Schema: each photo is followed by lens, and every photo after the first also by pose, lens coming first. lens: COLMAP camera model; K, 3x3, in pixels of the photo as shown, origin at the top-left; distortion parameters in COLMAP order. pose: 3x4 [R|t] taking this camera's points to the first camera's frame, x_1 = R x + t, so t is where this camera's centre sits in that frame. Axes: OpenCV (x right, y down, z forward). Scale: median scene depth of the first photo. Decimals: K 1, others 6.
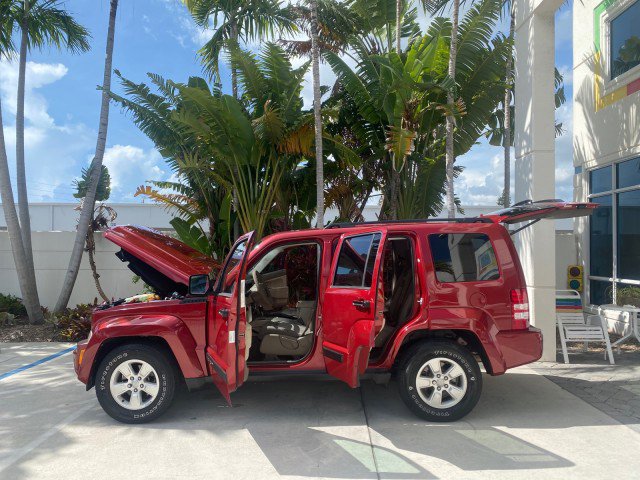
lens RADIAL K [[488.8, 0, 320.0], [0, 488.8, 240.0], [0, 0, 1]] dist [0.010525, 0.003945]
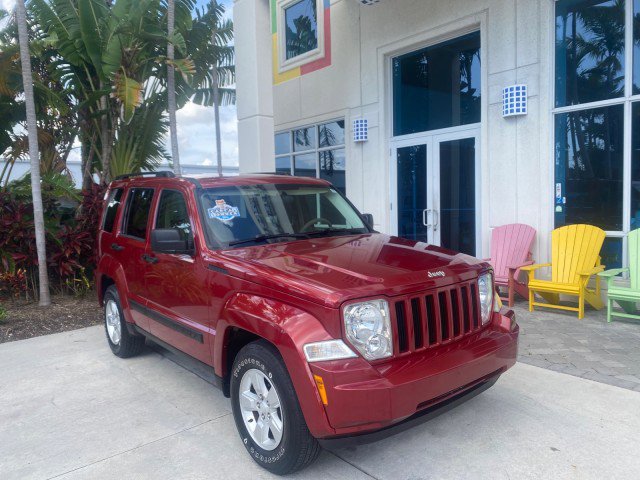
lens RADIAL K [[494.2, 0, 320.0], [0, 494.2, 240.0], [0, 0, 1]] dist [0.006837, -0.000865]
pose [[0.756408, -0.072753, 0.650041, -0.171899], [0.017607, 0.995700, 0.090952, 0.005454], [-0.653863, -0.057352, 0.754436, 0.008128]]
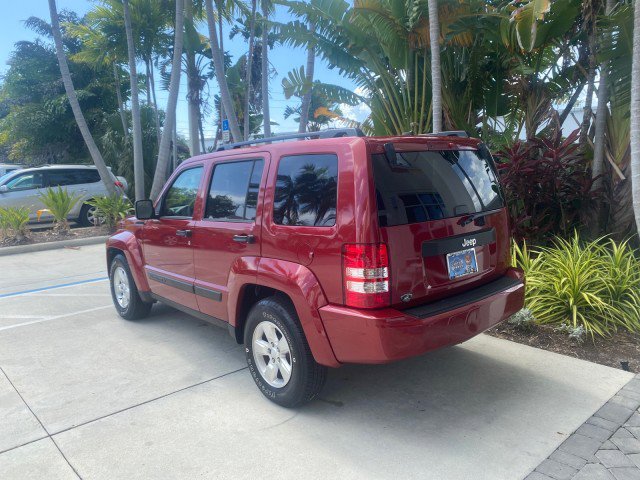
lens RADIAL K [[494.2, 0, 320.0], [0, 494.2, 240.0], [0, 0, 1]] dist [0.006837, -0.000865]
pose [[0.687305, 0.098493, -0.719660, 0.398970], [0.025619, 0.986861, 0.159529, -0.001135], [0.725917, -0.128082, 0.675751, 0.268378]]
